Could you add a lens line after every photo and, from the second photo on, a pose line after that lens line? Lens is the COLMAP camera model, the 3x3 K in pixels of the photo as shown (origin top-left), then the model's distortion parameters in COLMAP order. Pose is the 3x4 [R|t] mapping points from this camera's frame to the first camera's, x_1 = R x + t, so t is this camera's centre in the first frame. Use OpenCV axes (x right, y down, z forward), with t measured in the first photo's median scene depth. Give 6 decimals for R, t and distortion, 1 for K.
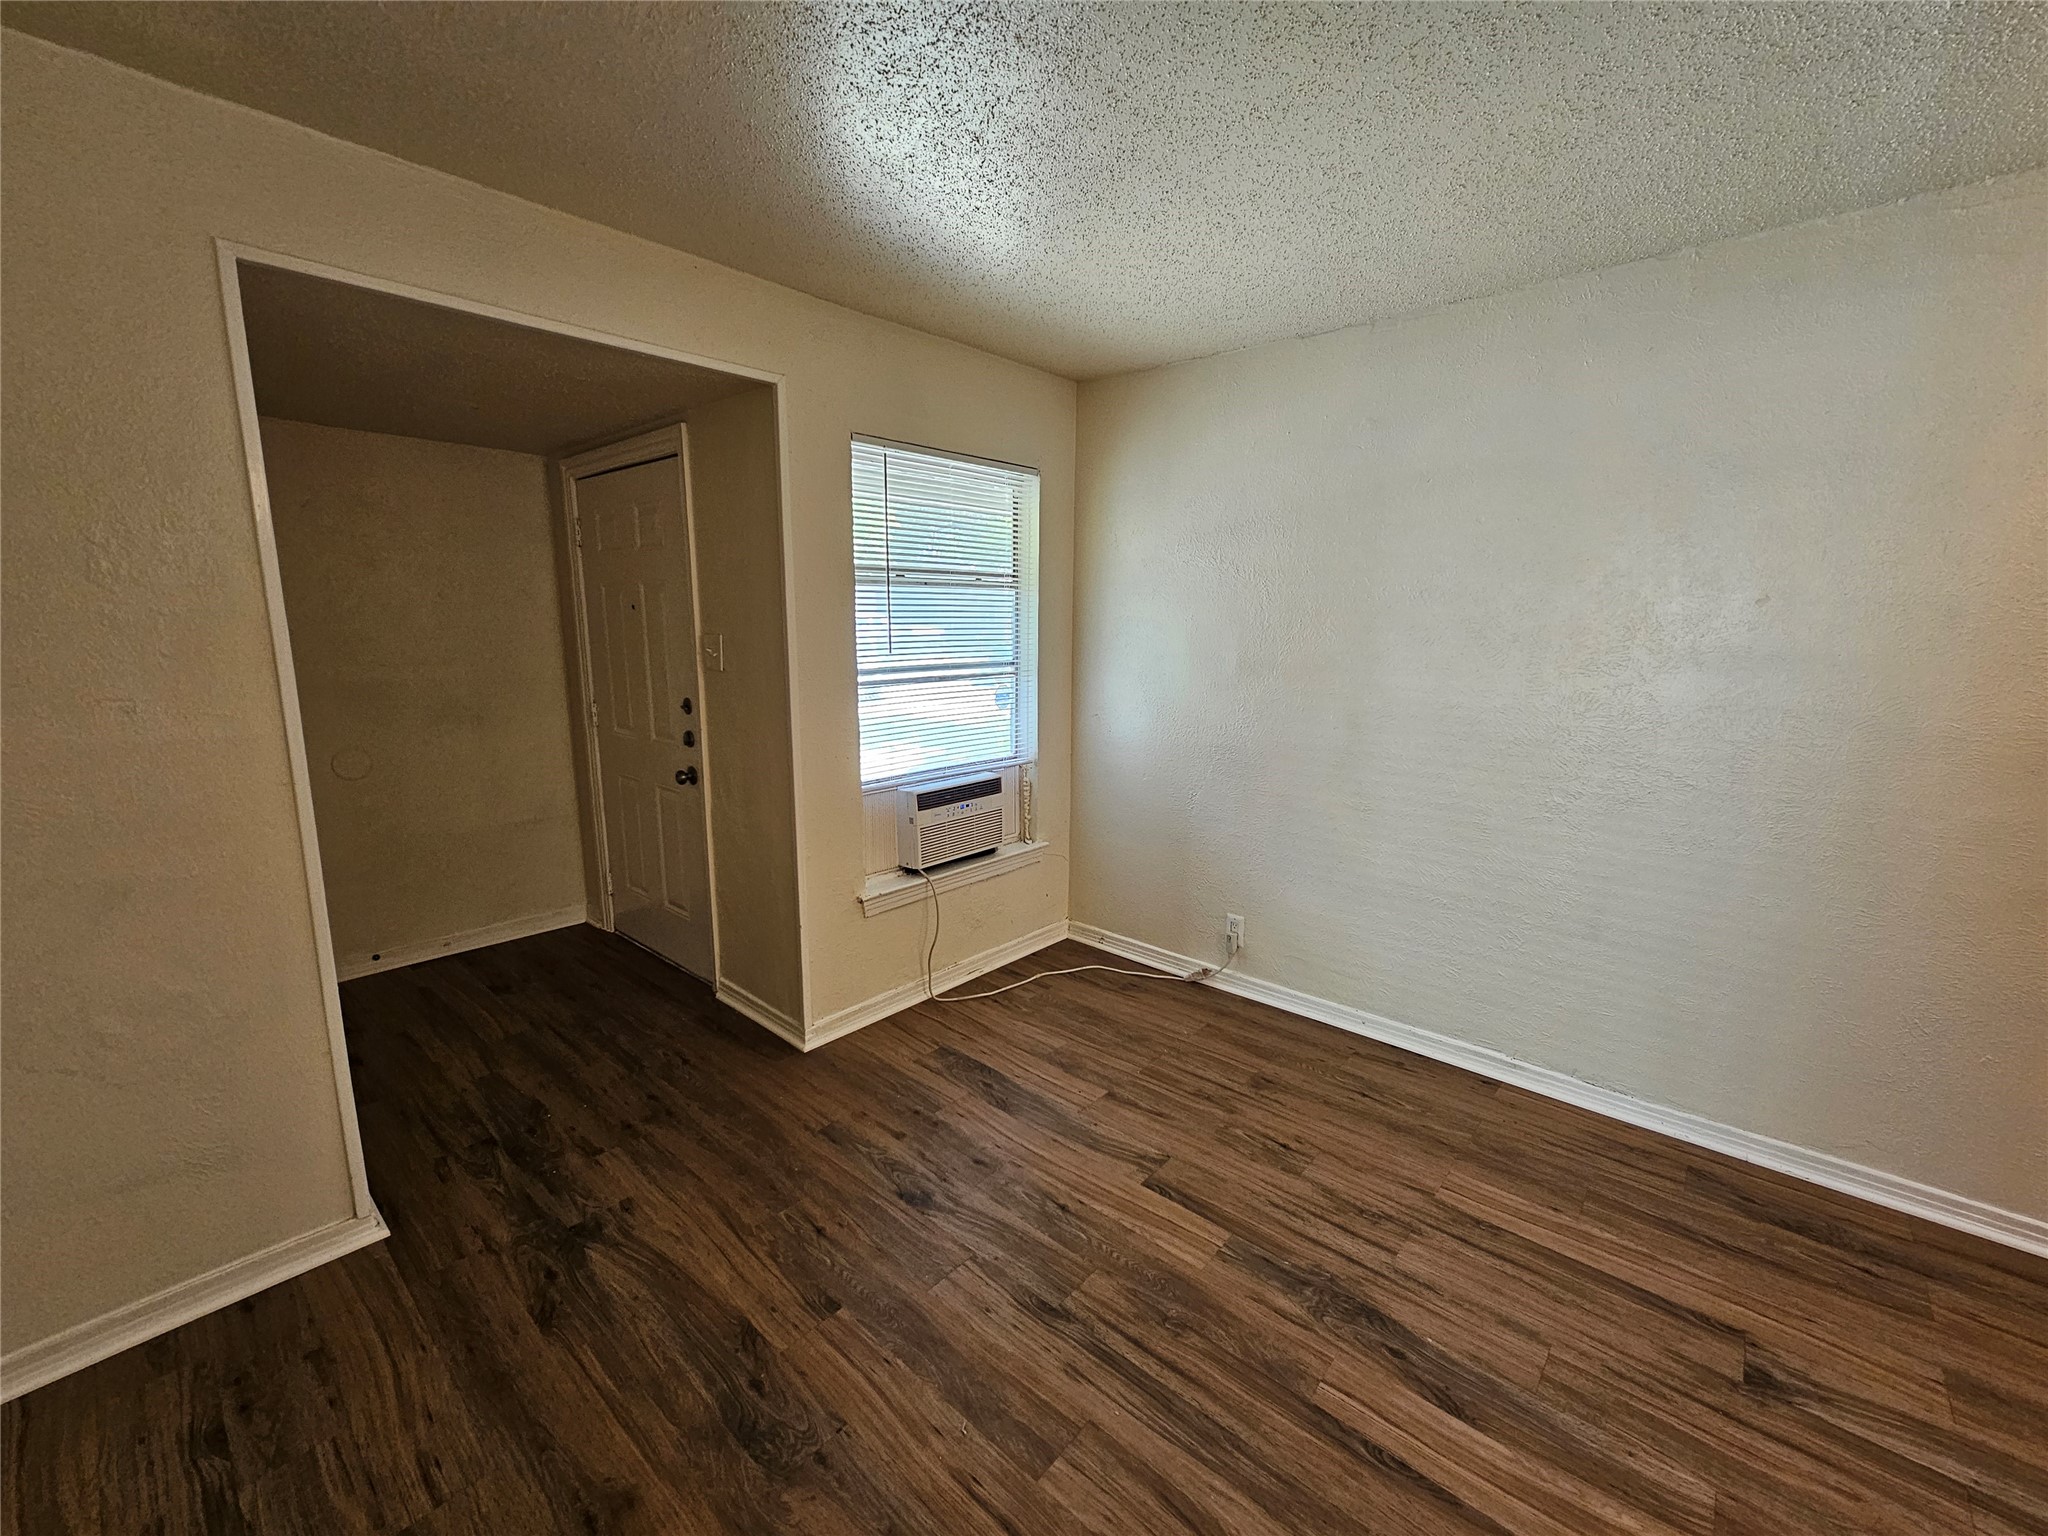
lens RADIAL K [[833.8, 0, 1017.5], [0, 833.8, 778.2], [0, 0, 1]] dist [-0.001295, 0.000498]
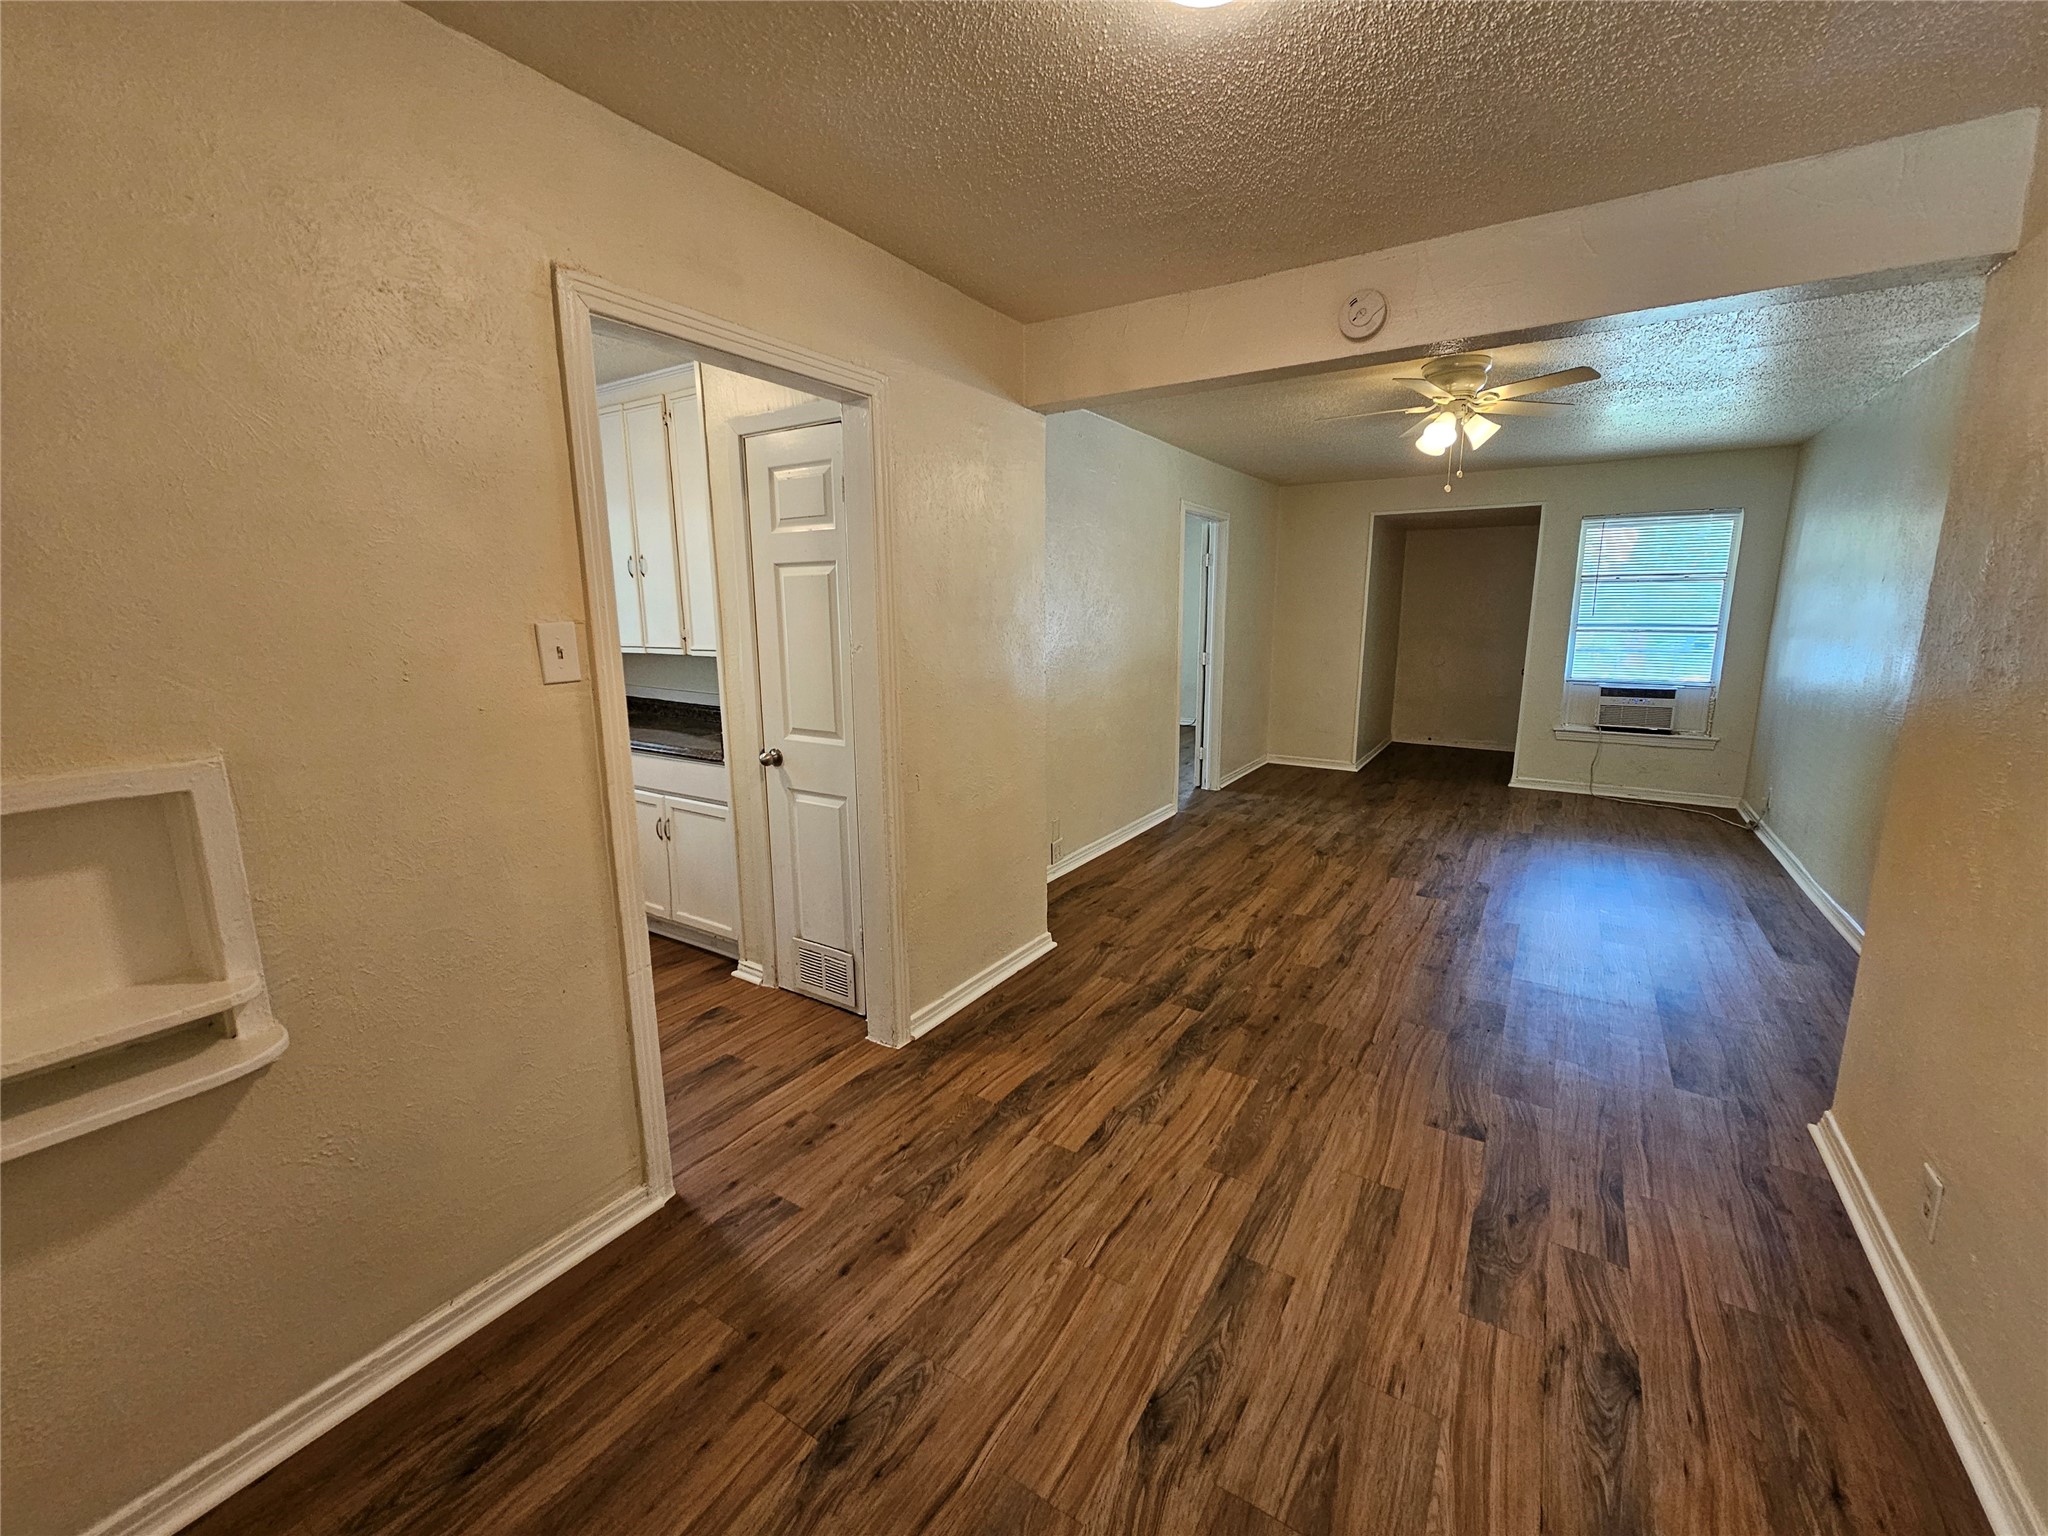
lens RADIAL K [[833.8, 0, 1028.4], [0, 833.8, 762.2], [0, 0, 1]] dist [-0.001295, 0.000498]
pose [[0.168957, 0.176754, -0.969645, 2.639496], [-0.180318, 0.972728, 0.145896, 0.244024], [0.968989, 0.150195, 0.196221, -1.144754]]
